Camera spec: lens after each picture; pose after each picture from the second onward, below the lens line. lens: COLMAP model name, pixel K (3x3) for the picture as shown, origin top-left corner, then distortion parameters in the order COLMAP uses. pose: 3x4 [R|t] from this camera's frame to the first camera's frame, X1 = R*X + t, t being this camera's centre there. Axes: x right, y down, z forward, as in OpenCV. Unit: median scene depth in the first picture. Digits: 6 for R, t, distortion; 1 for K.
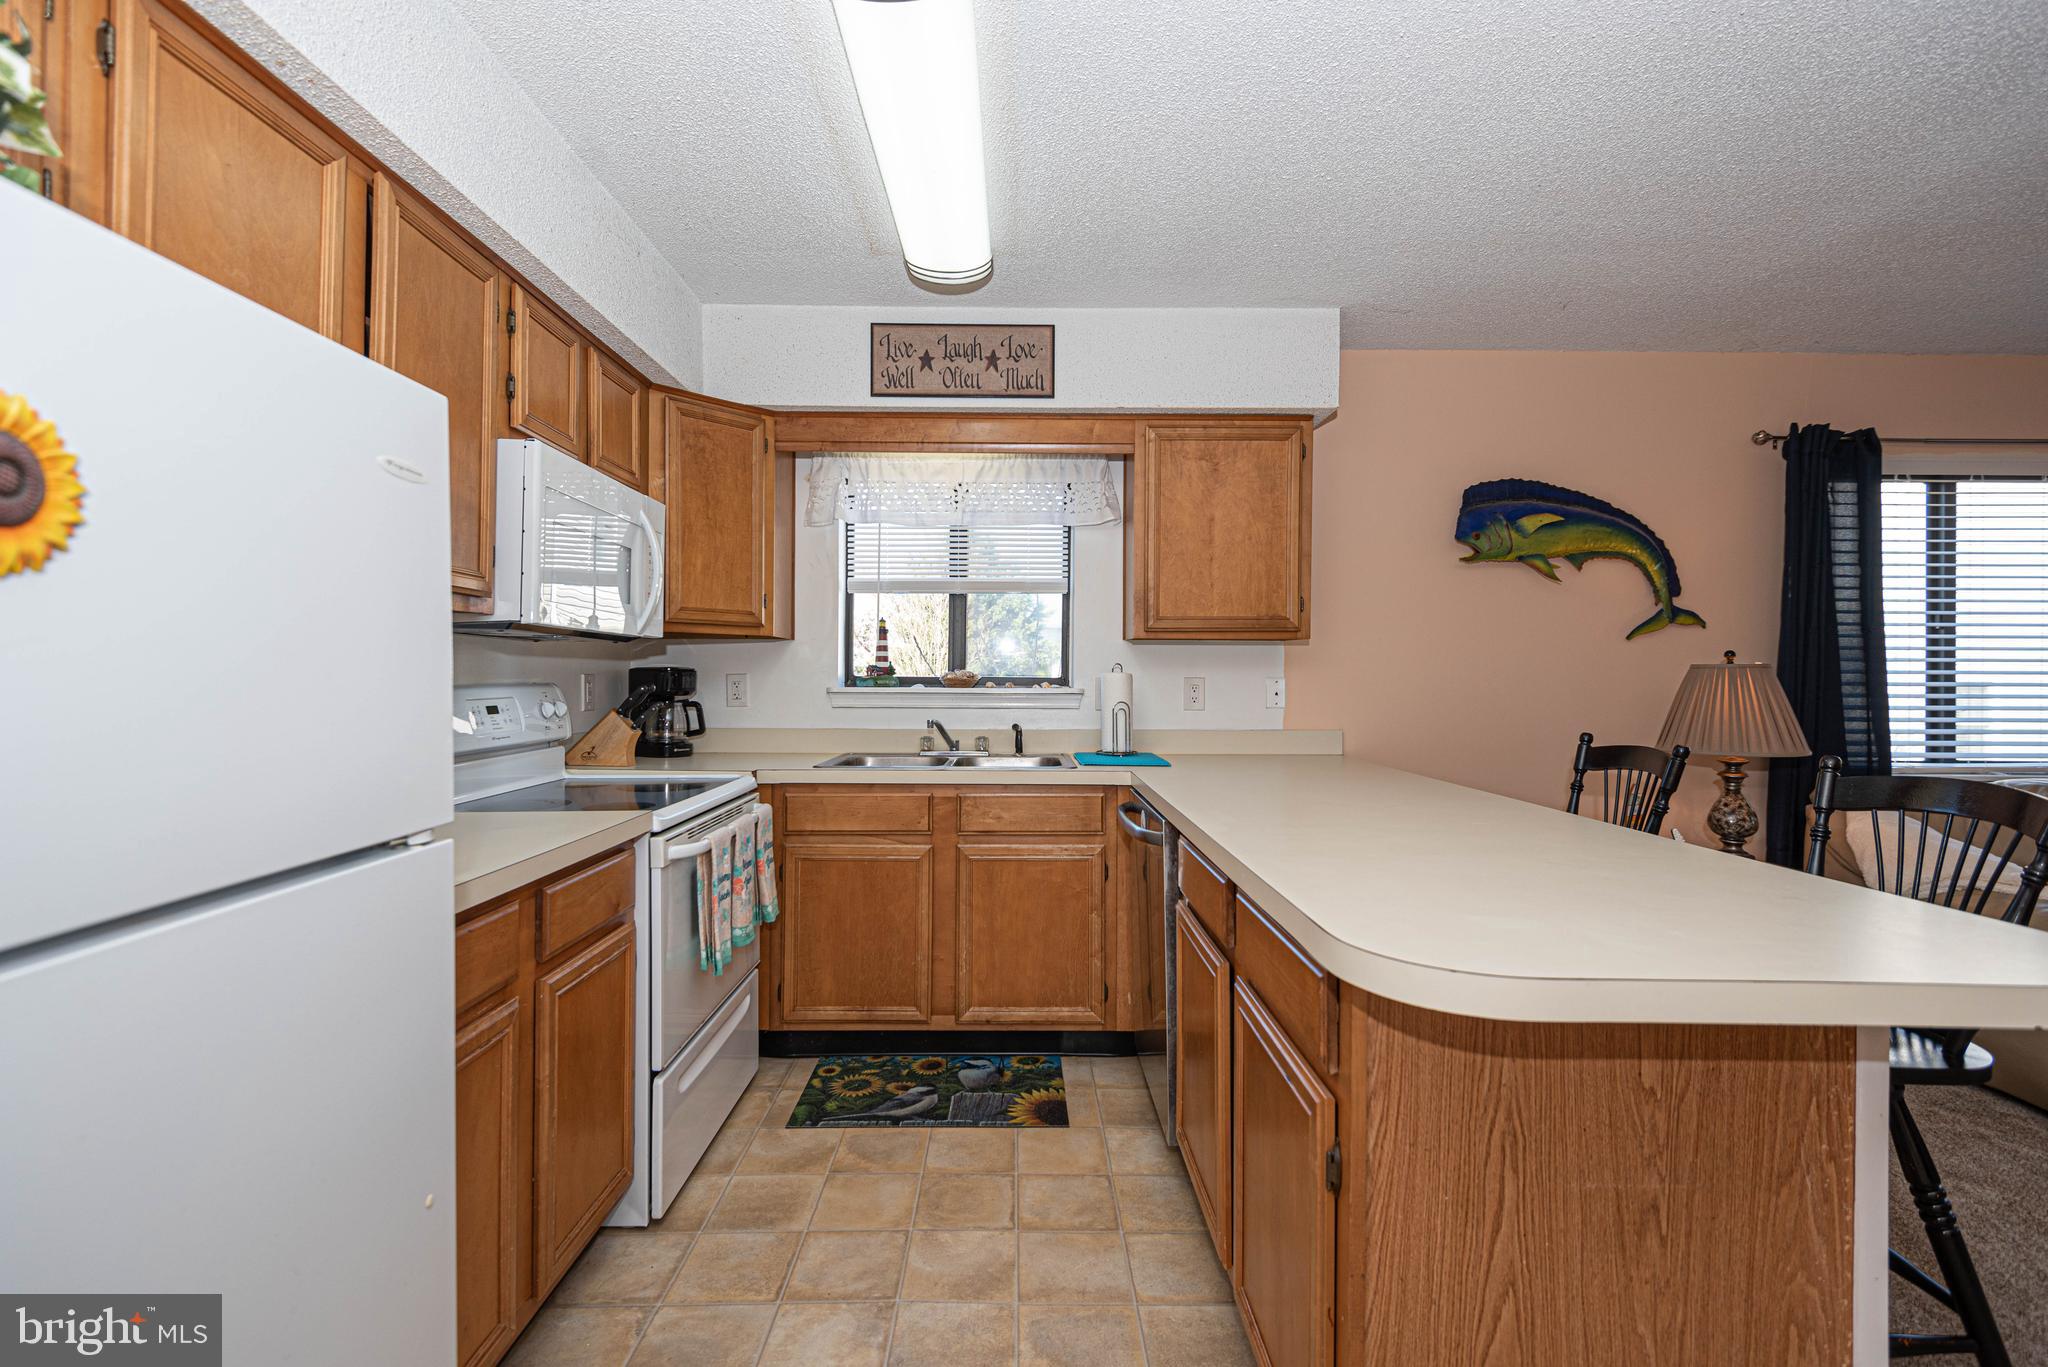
lens RADIAL K [[916.2, 0, 1007.3], [0, 916.2, 681.5], [0, 0, 1]] dist [0.024448, -0.012102]
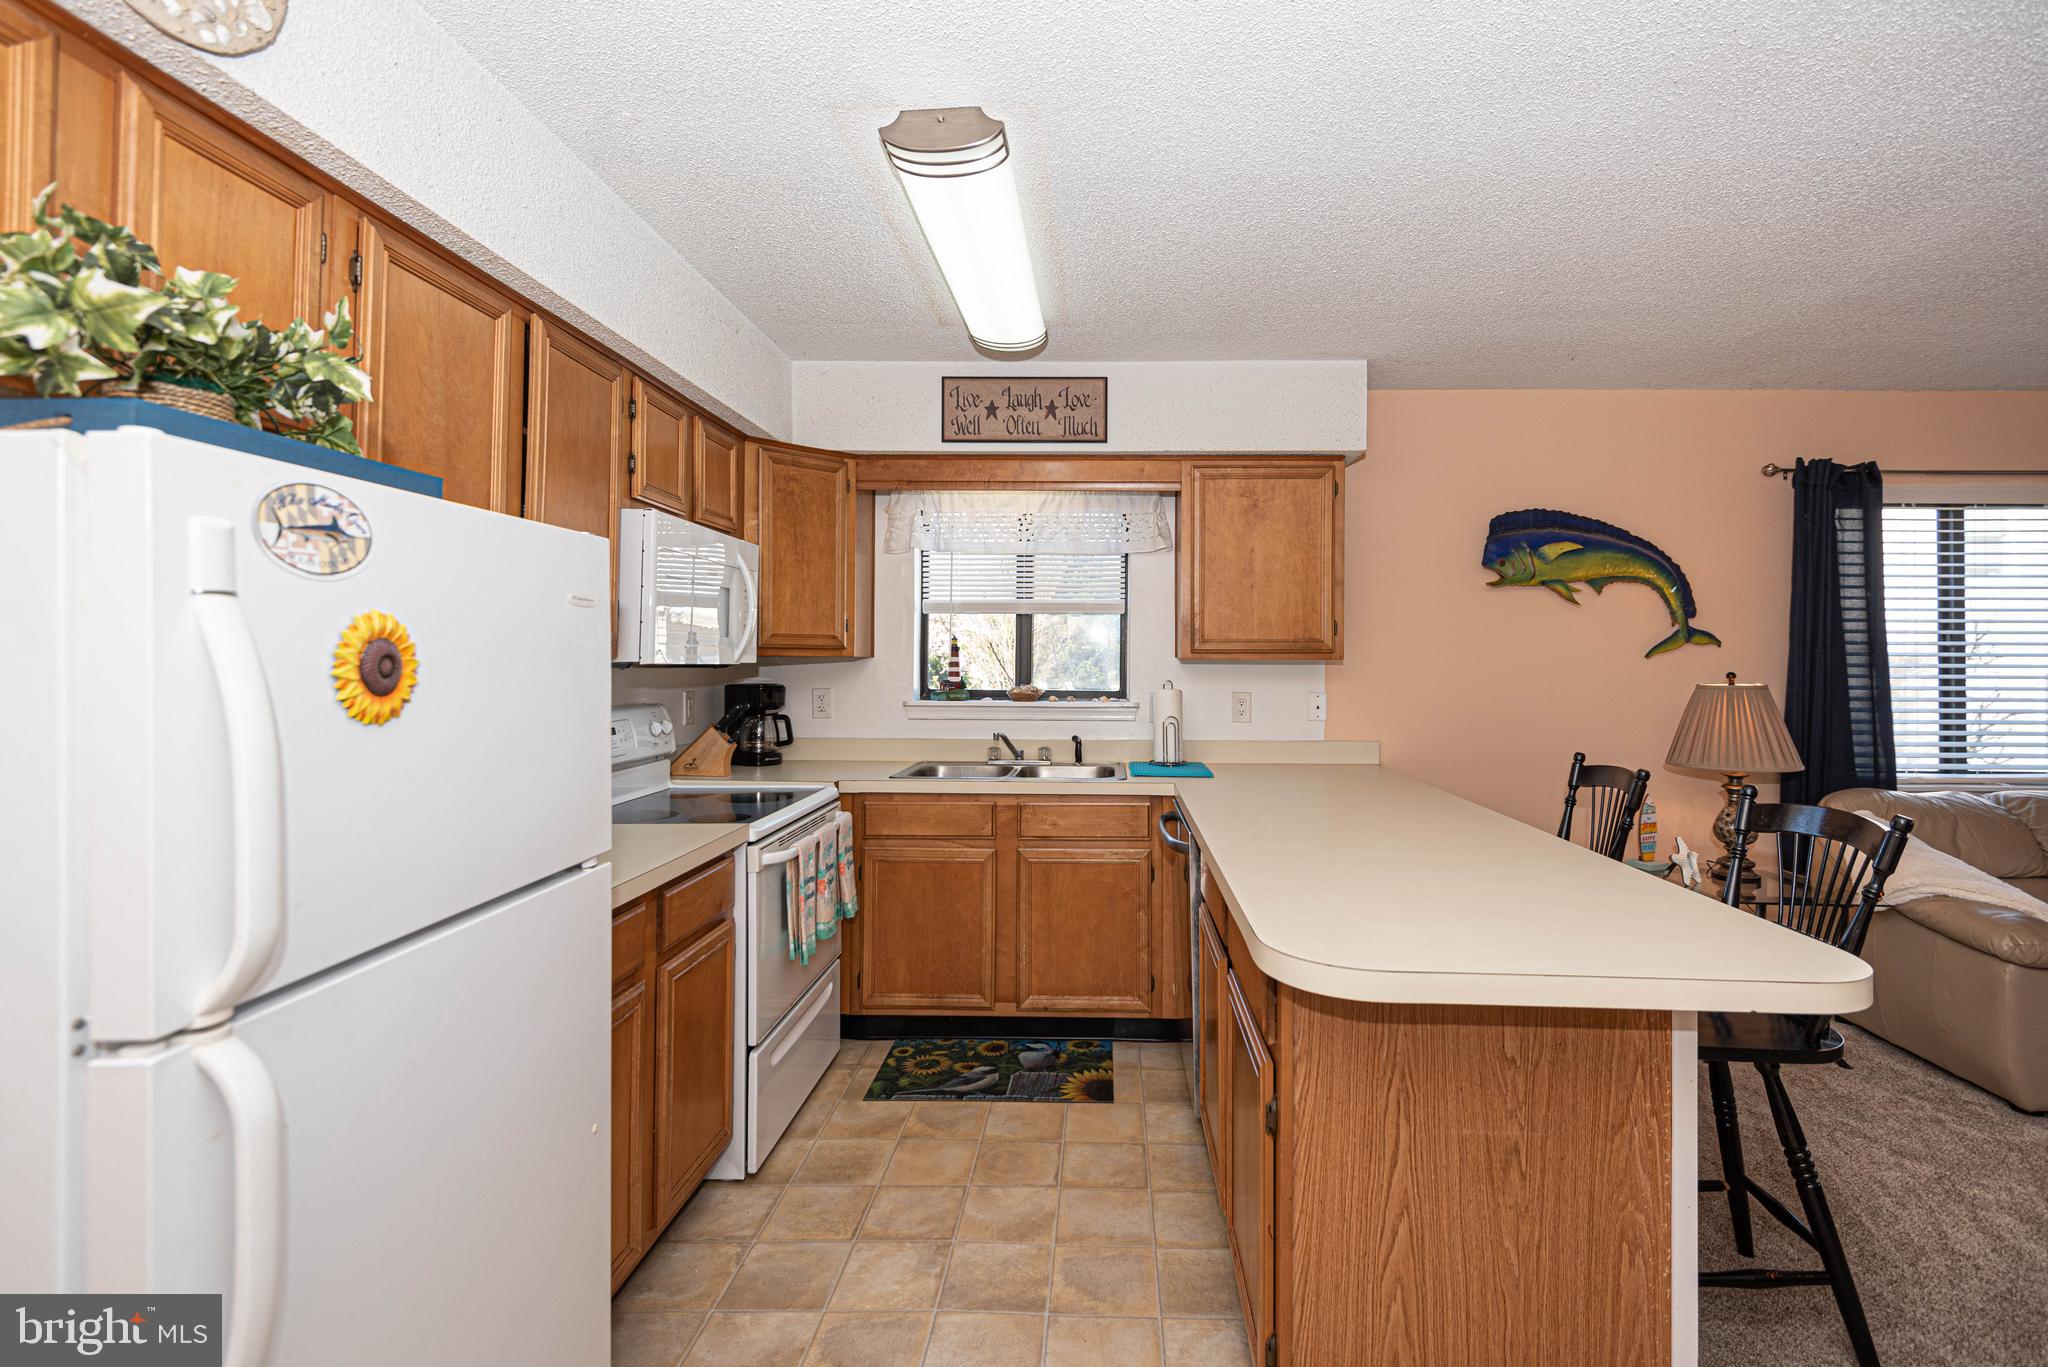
lens RADIAL K [[936.8, 0, 1070.9], [0, 936.8, 657.2], [0, 0, 1]] dist [0.028308, -0.017180]
pose [[0.999570, -0.000945, -0.029317, 0.043241], [0.000690, 0.999962, -0.008693, -0.043956], [0.029324, 0.008669, 0.999532, -0.136473]]
